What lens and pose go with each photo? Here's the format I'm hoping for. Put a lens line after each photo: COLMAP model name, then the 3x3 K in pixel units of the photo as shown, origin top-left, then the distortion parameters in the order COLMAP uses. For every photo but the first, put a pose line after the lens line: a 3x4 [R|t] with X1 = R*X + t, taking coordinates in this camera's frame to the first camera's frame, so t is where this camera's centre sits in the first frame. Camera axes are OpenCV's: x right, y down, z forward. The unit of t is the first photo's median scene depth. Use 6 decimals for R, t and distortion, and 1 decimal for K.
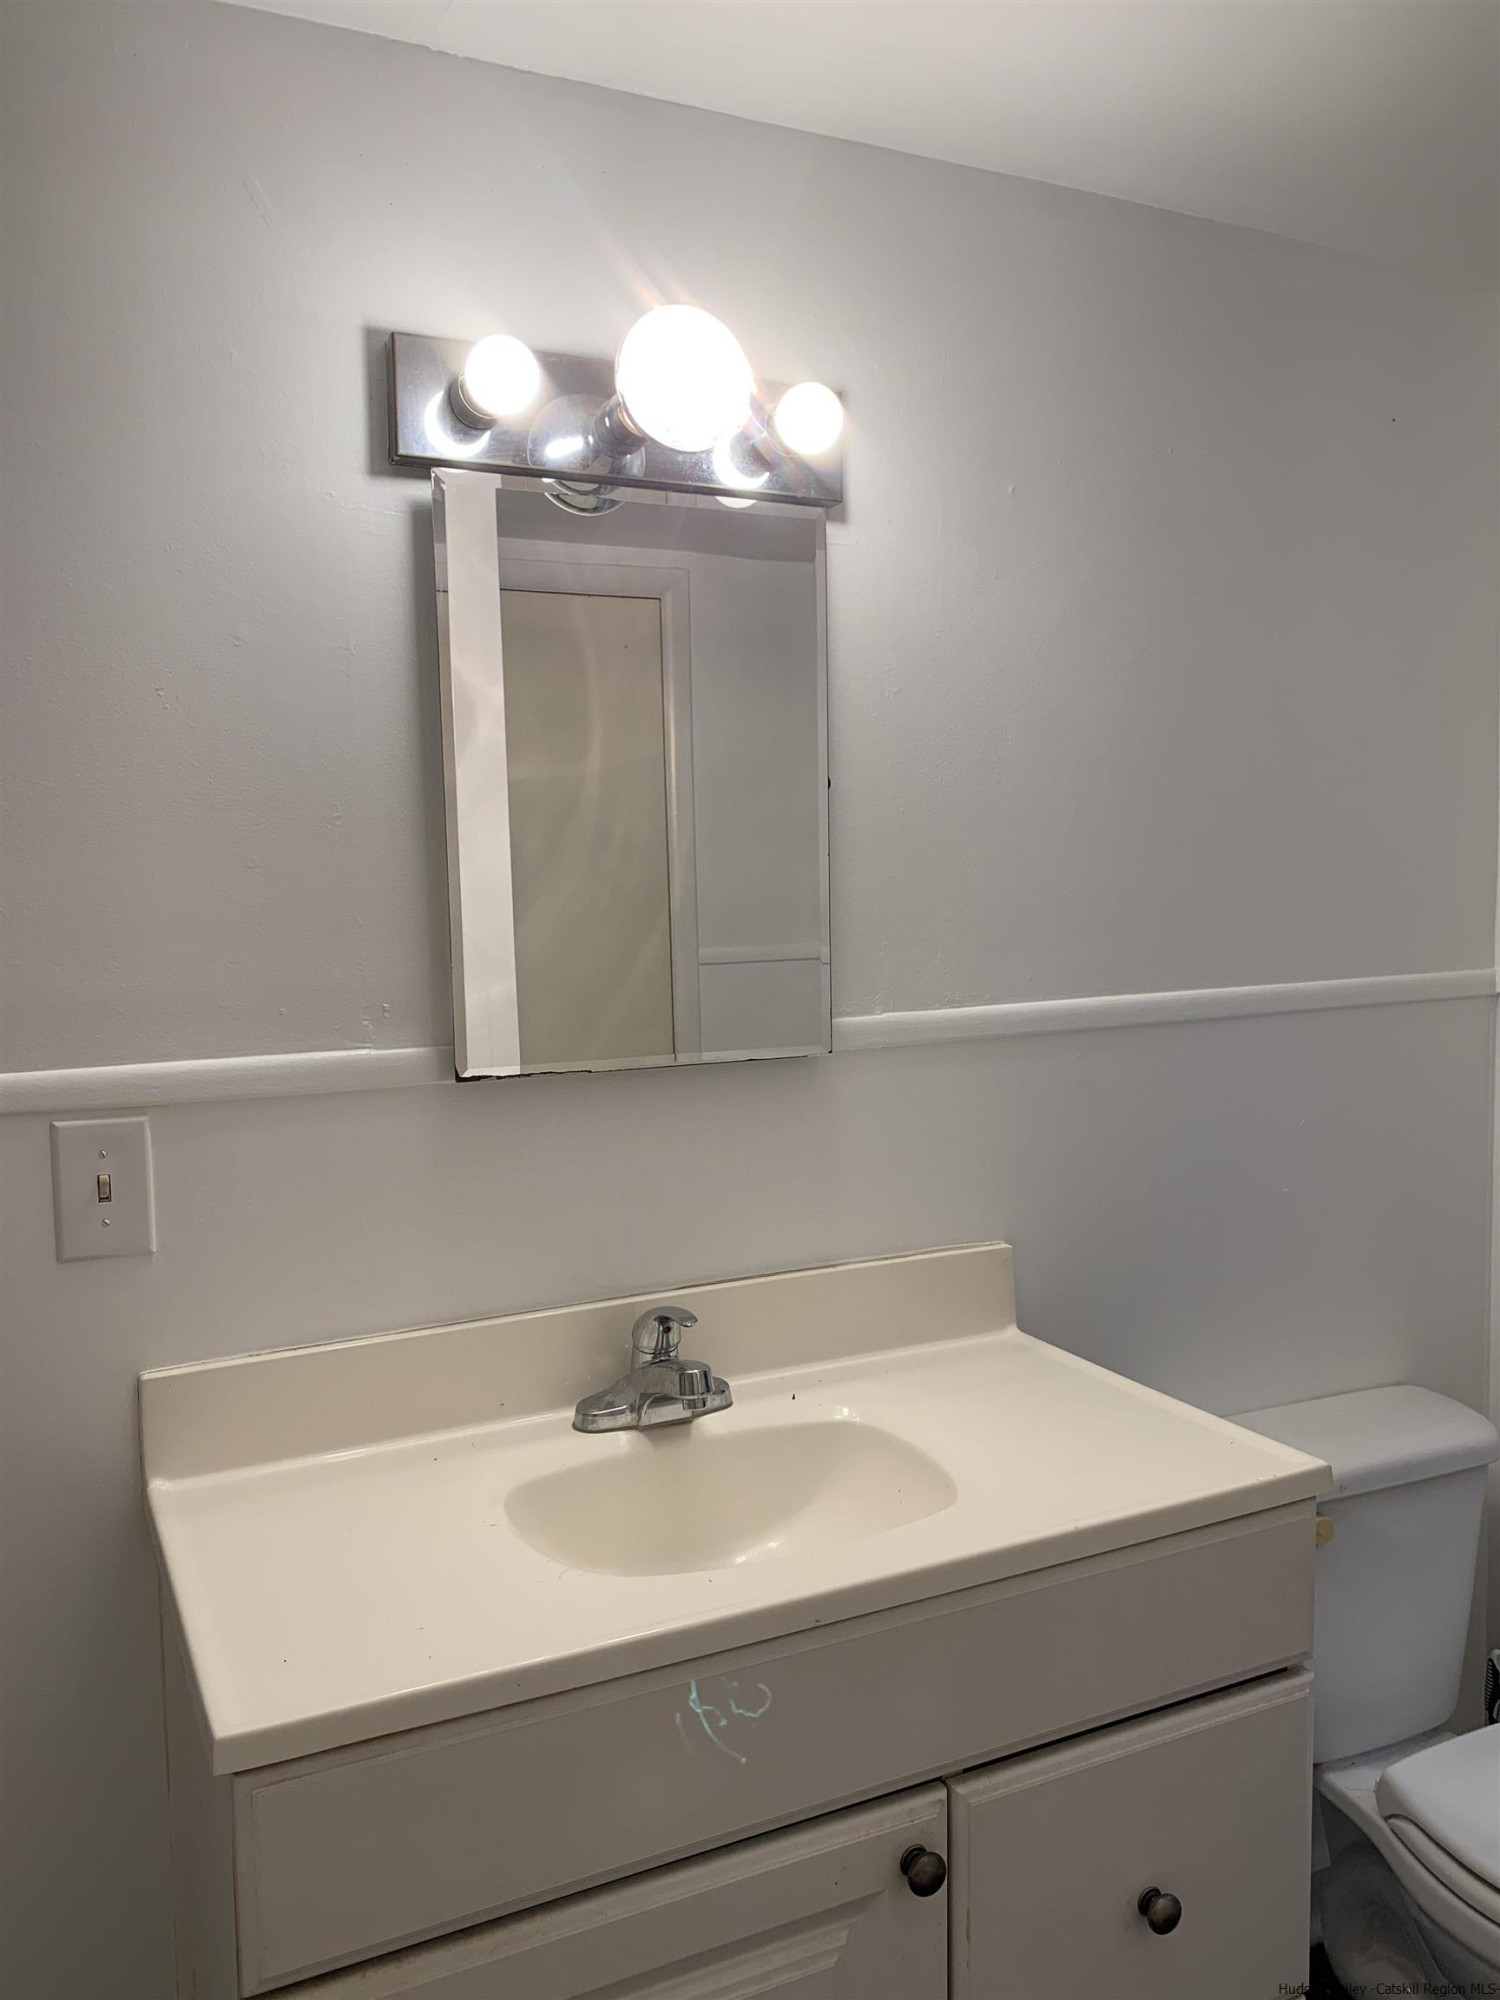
lens RADIAL K [[1559.9, 0, 750.0], [0, 1559.9, 1000.0], [0, 0, 1]] dist [-0.036974, -0.003692]
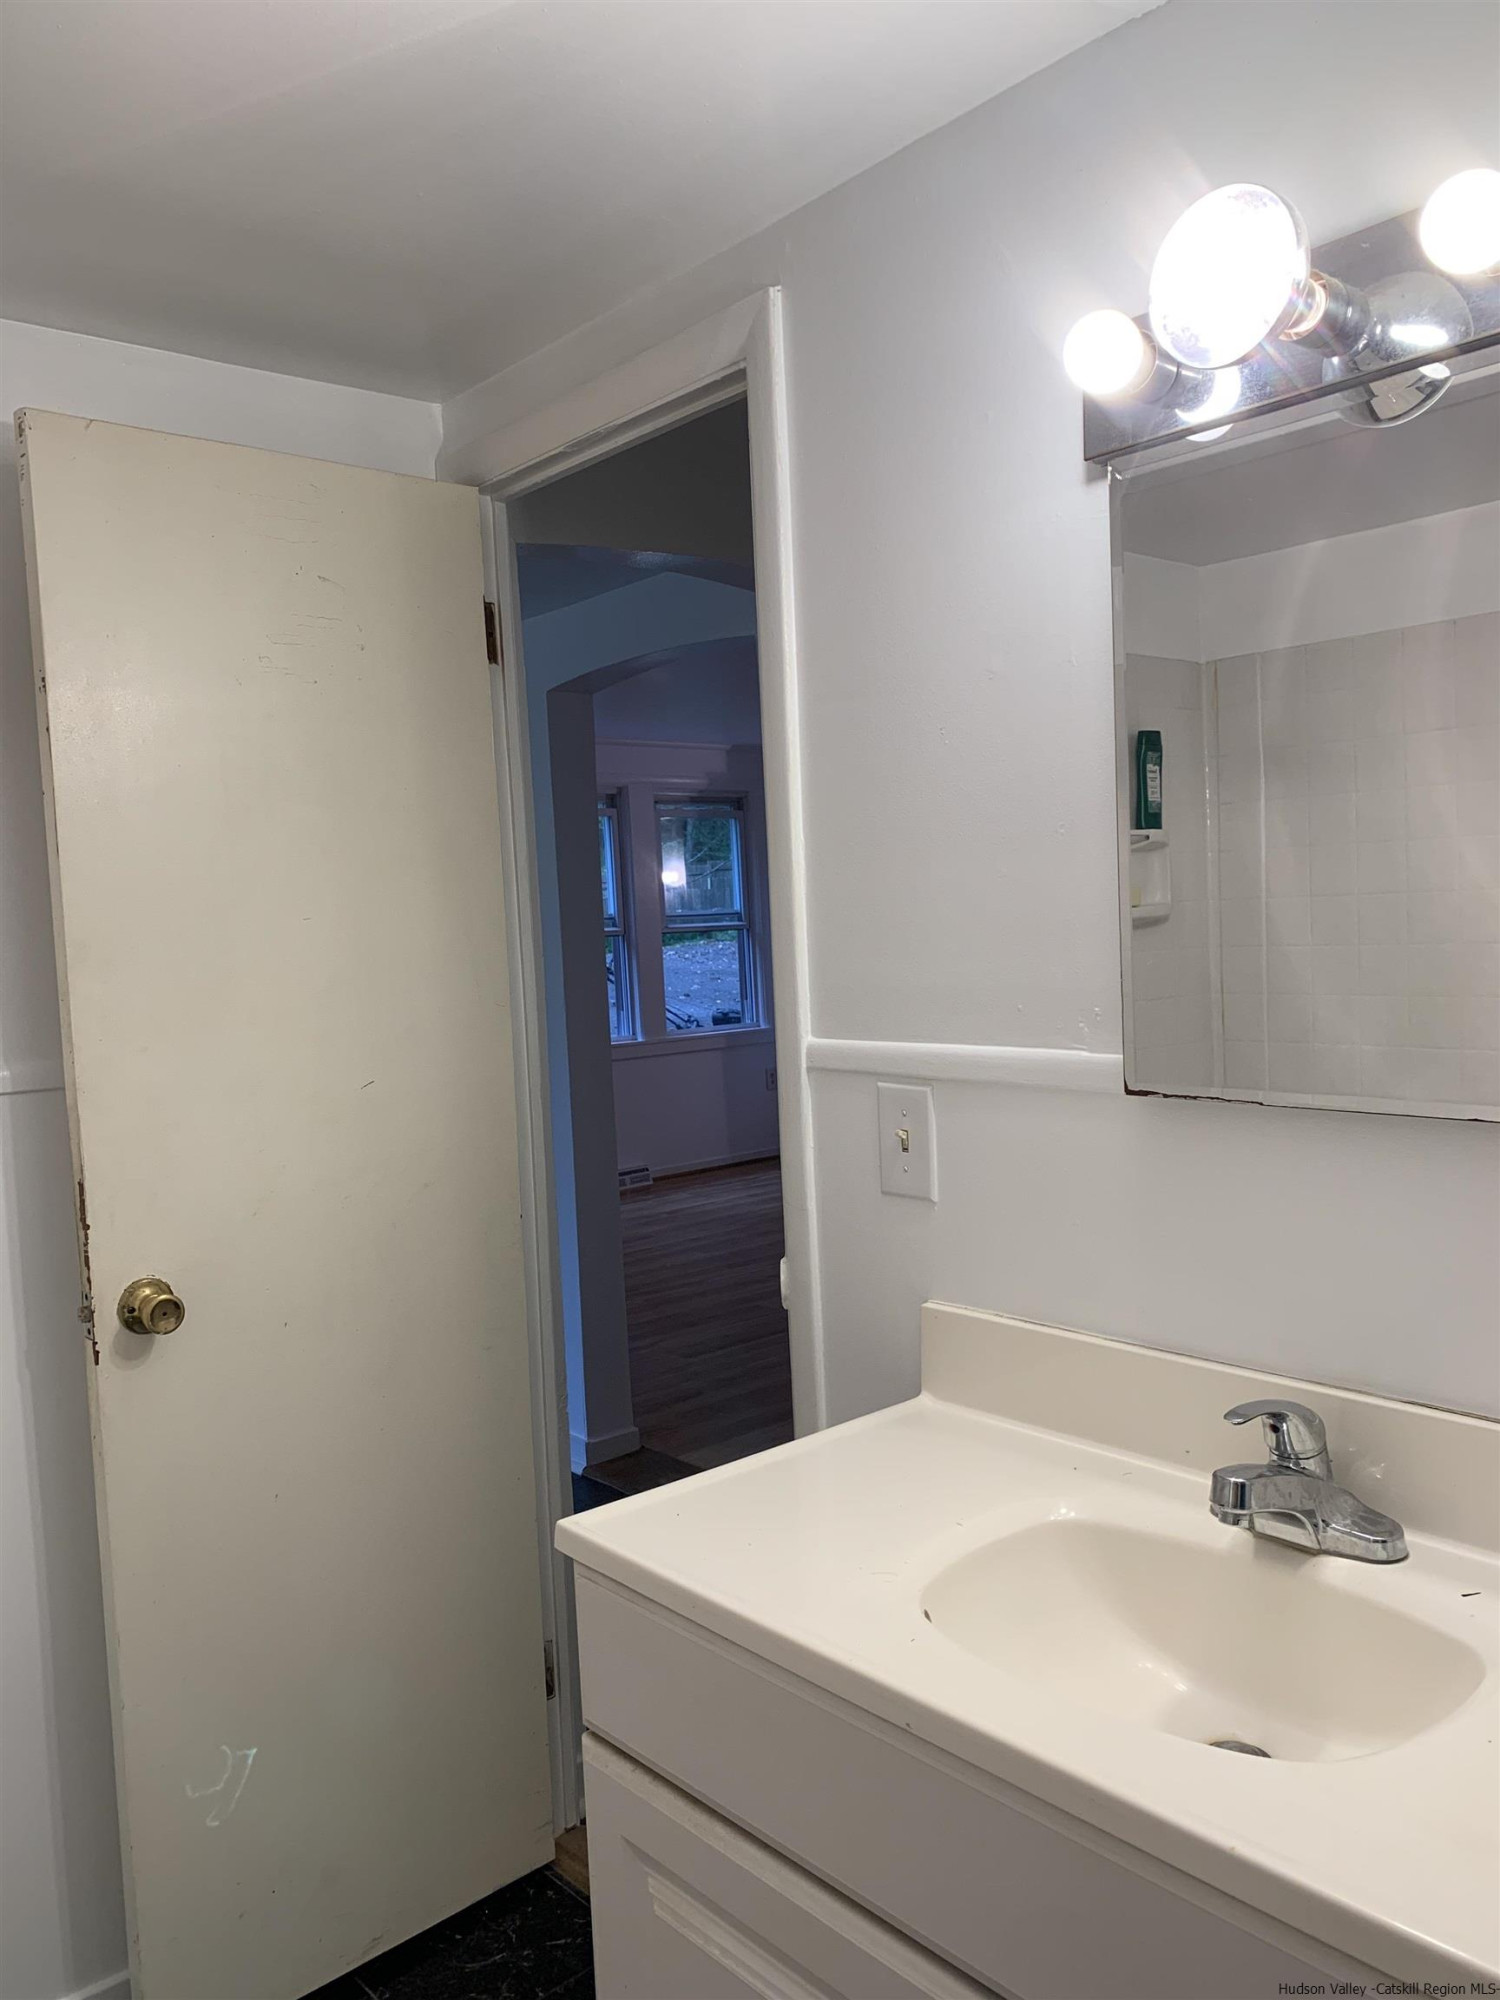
lens RADIAL K [[1535.3, 0, 750.0], [0, 1535.3, 1000.0], [0, 0, 1]] dist [0.004614, -0.005131]
pose [[0.241509, 0.056144, -0.968773, 0.699461], [-0.052269, 0.997628, 0.044786, -0.036778], [0.968990, 0.039821, 0.243871, 0.560646]]
